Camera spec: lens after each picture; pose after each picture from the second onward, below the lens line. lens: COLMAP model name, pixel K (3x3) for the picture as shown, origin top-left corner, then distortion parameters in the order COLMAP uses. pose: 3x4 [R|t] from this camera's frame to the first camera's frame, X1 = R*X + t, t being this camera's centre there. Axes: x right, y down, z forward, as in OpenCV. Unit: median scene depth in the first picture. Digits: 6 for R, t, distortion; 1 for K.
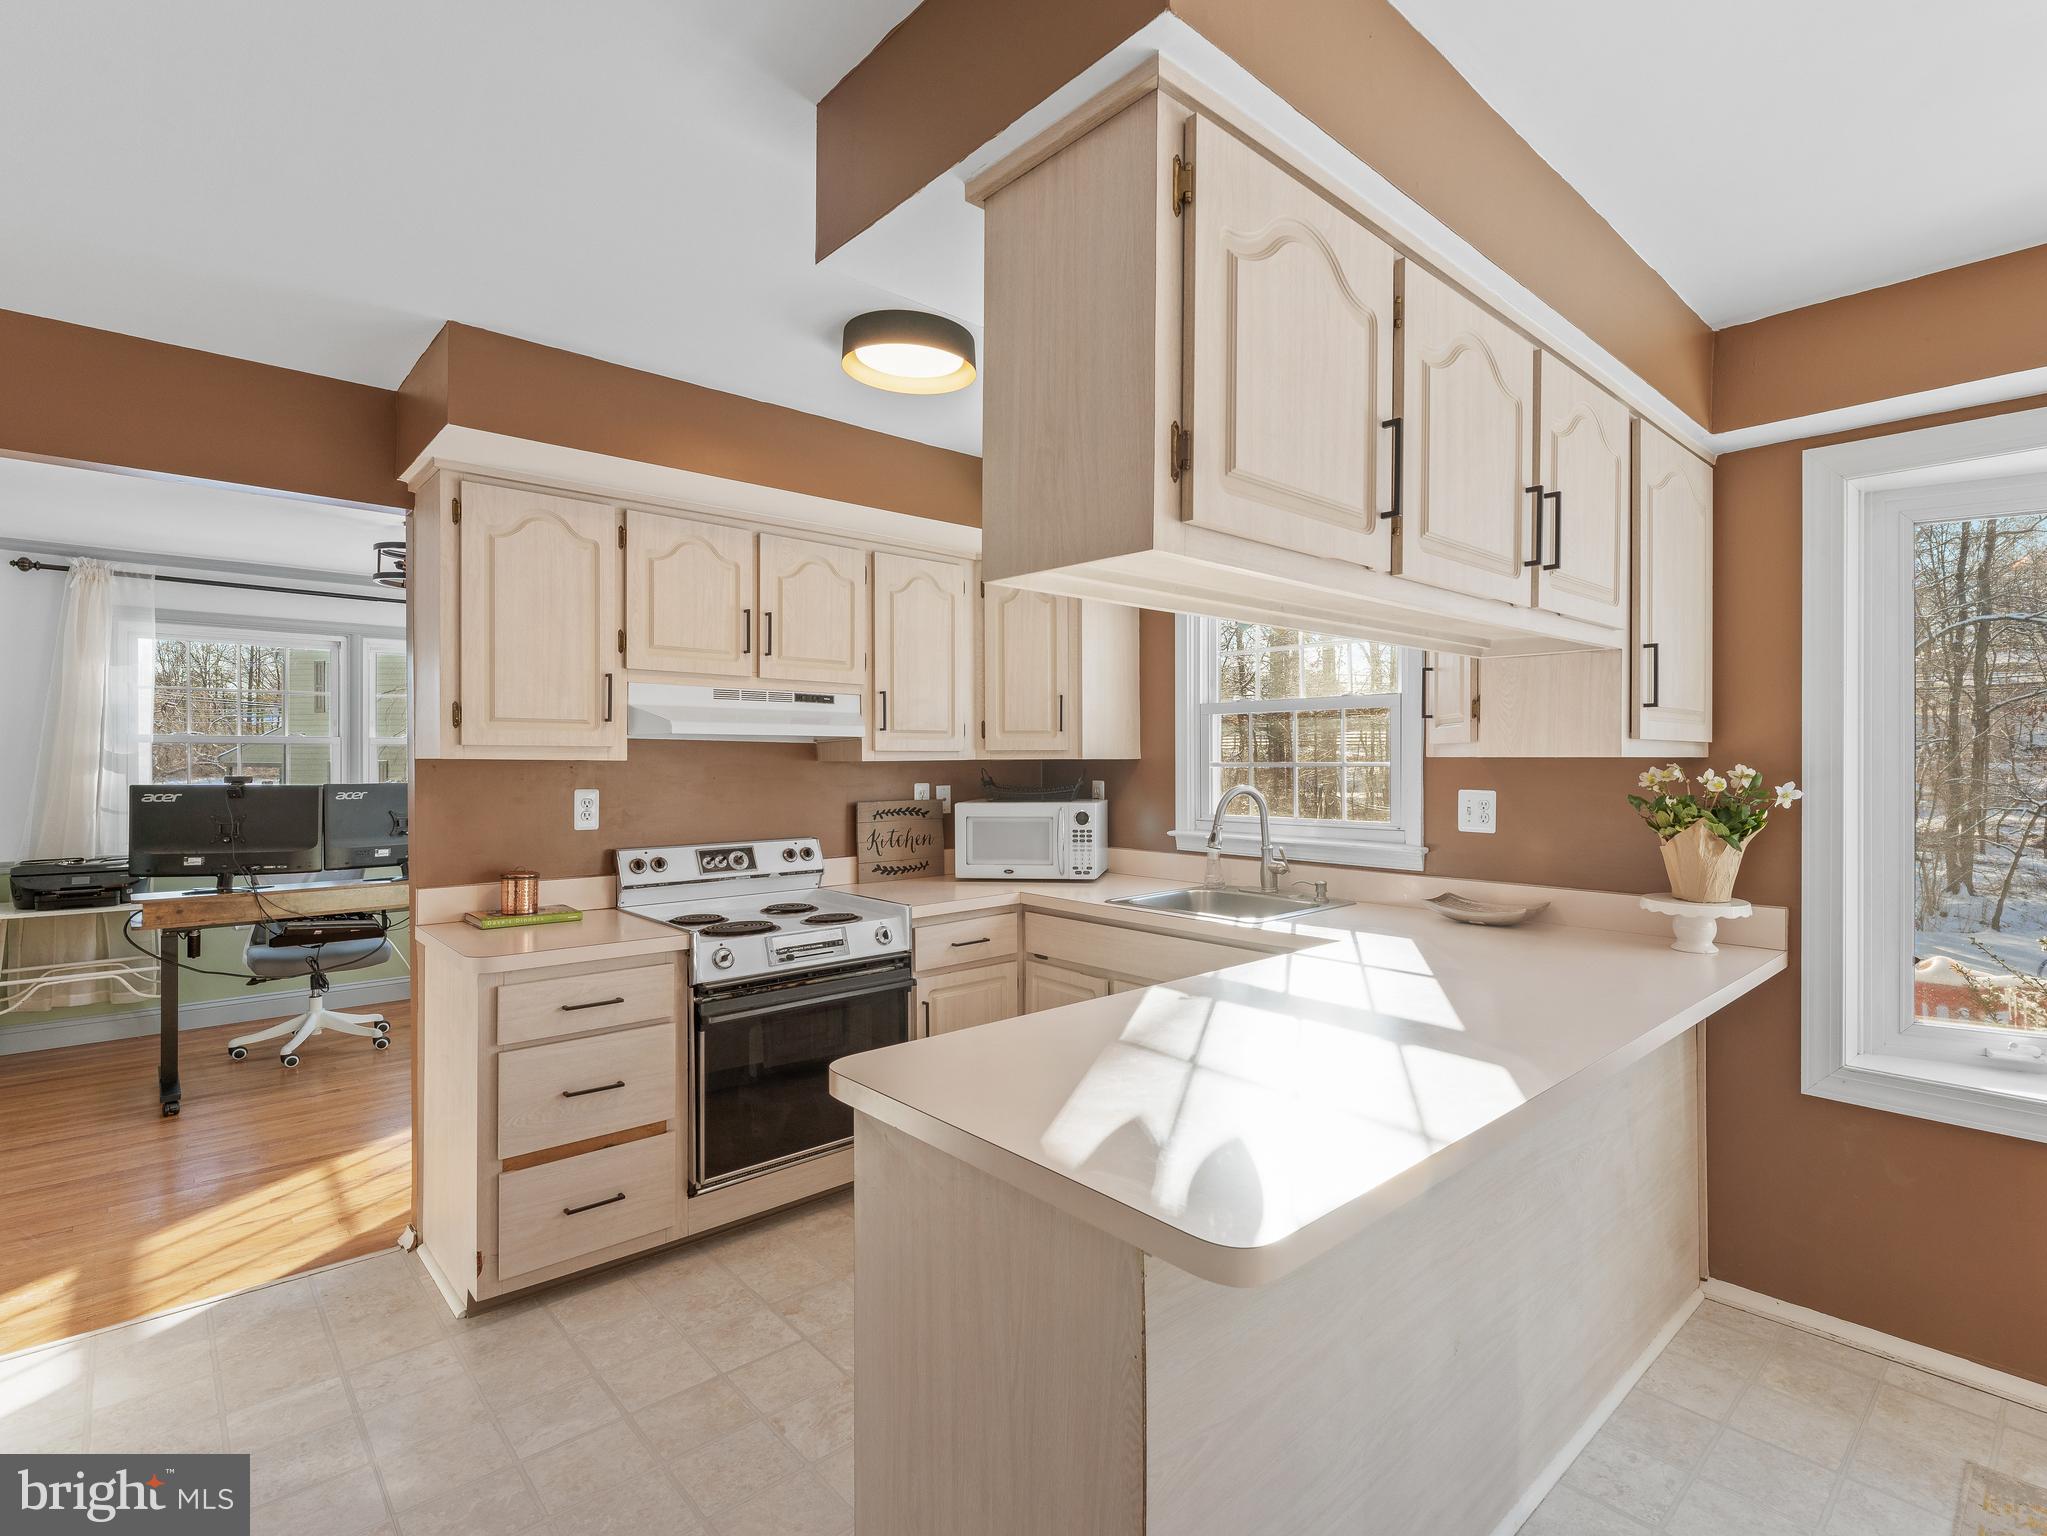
lens RADIAL K [[1003.5, 0, 1094.5], [0, 1003.5, 764.6], [0, 0, 1]] dist [0.001622, -0.000490]
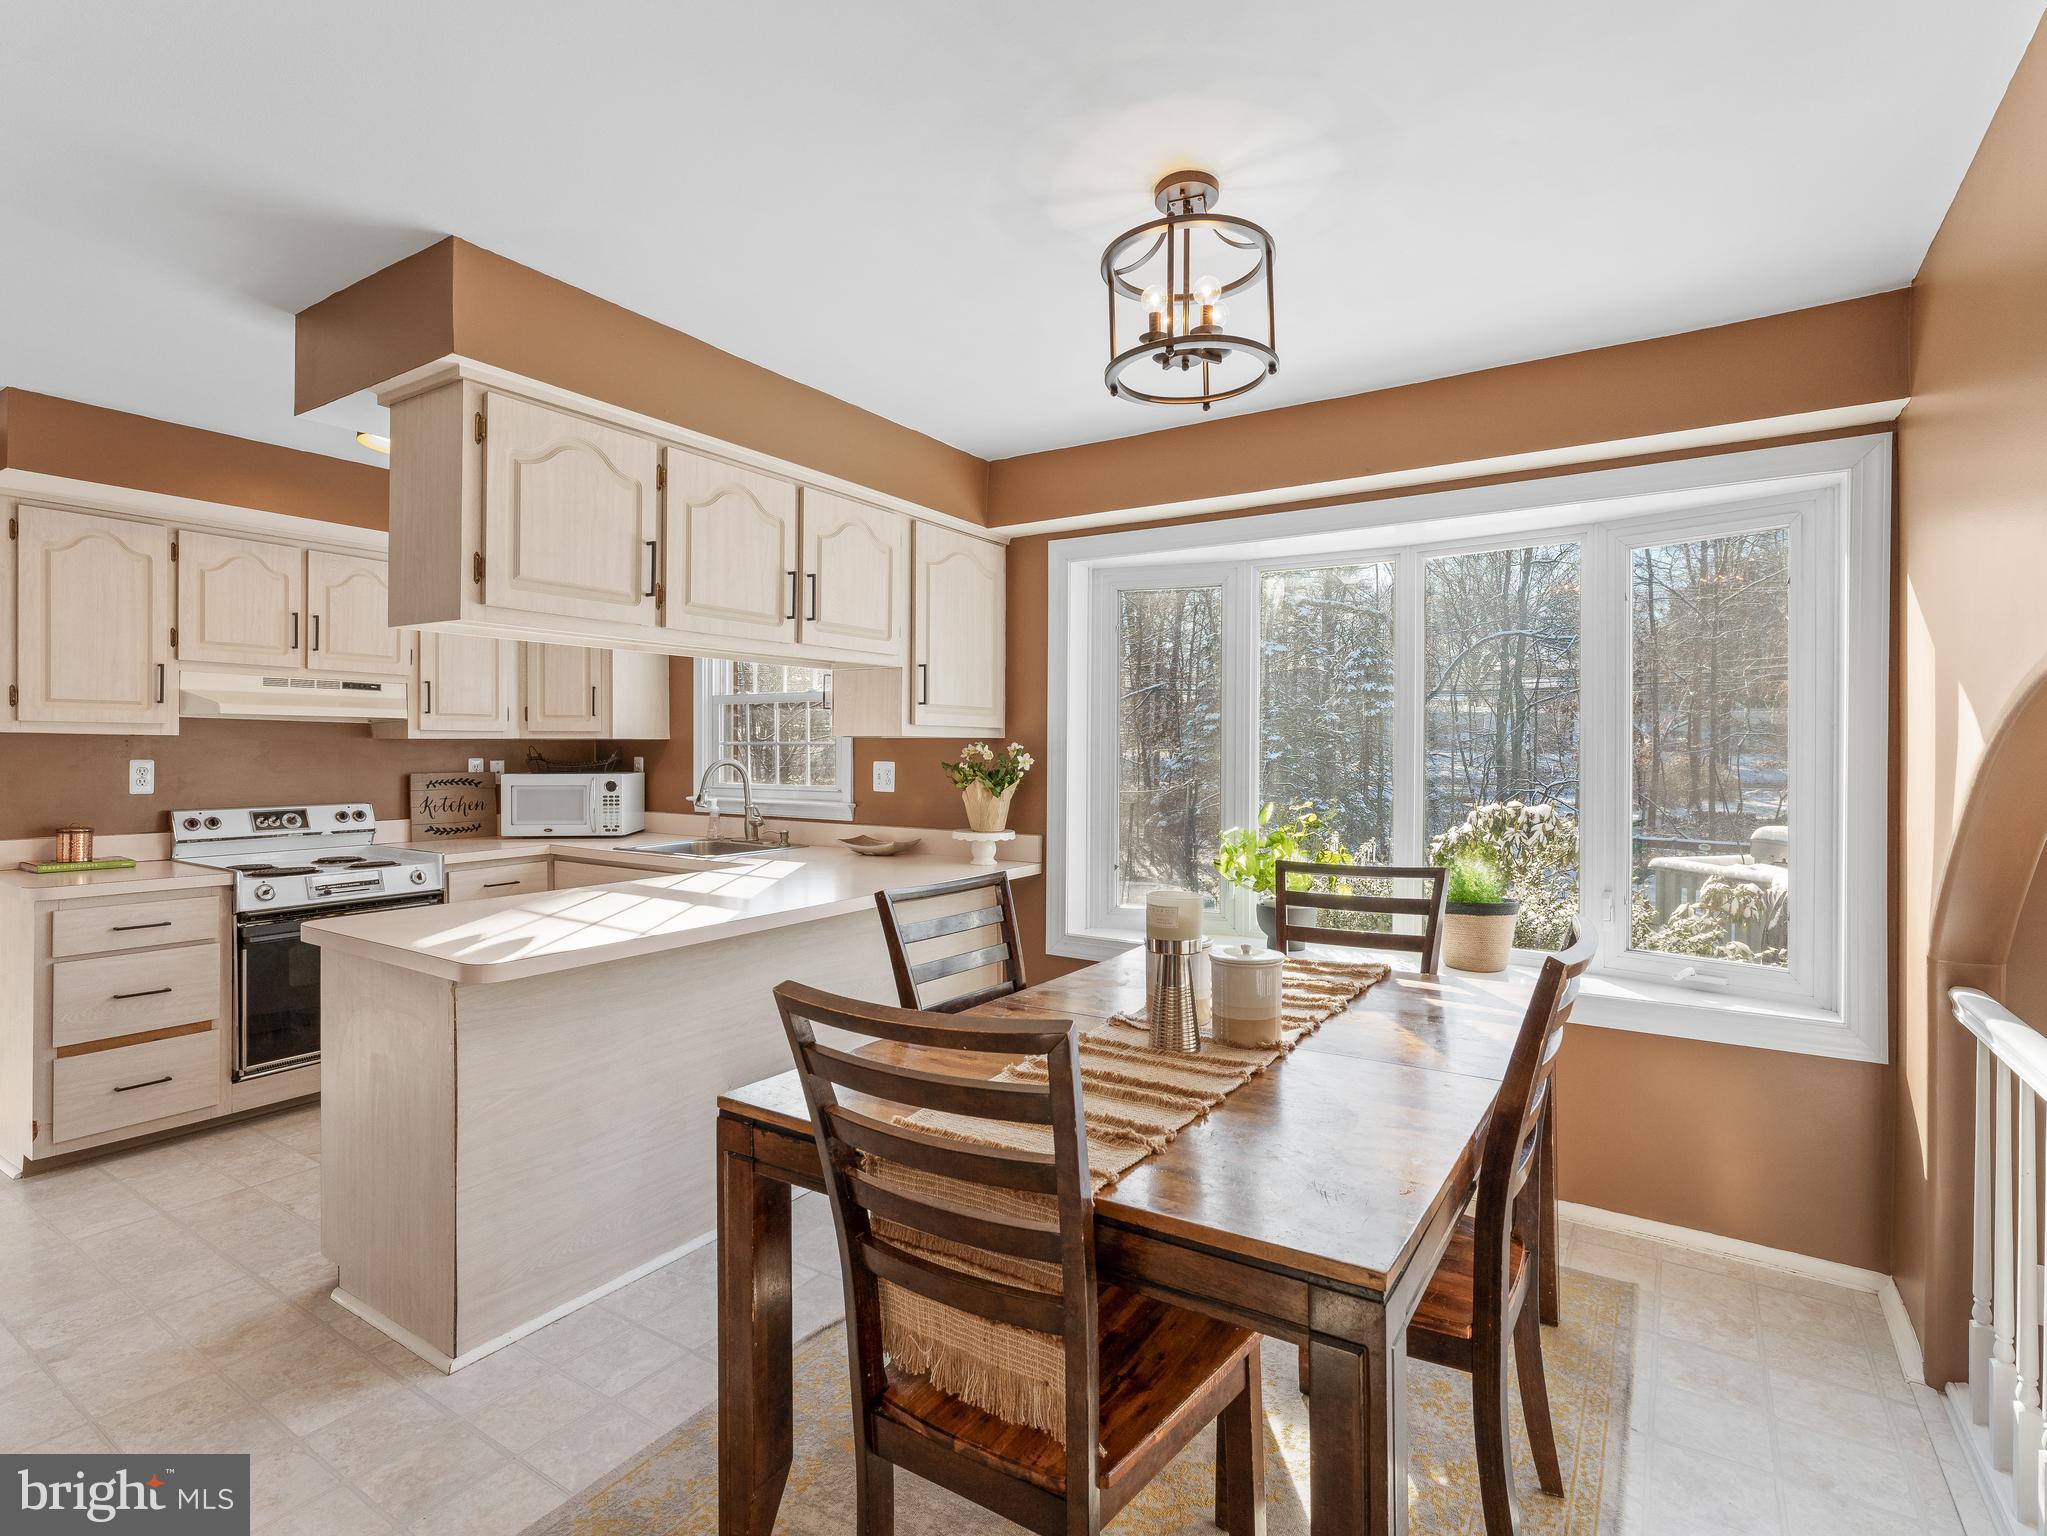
lens RADIAL K [[1017.1, 0, 1016.5], [0, 1017.1, 755.8], [0, 0, 1]] dist [-0.000582, 0.000717]
pose [[0.975268, 0.003604, 0.220998, 0.238626], [-0.004229, 0.999988, 0.002353, 0.012825], [-0.220987, -0.003229, 0.975271, -0.404026]]
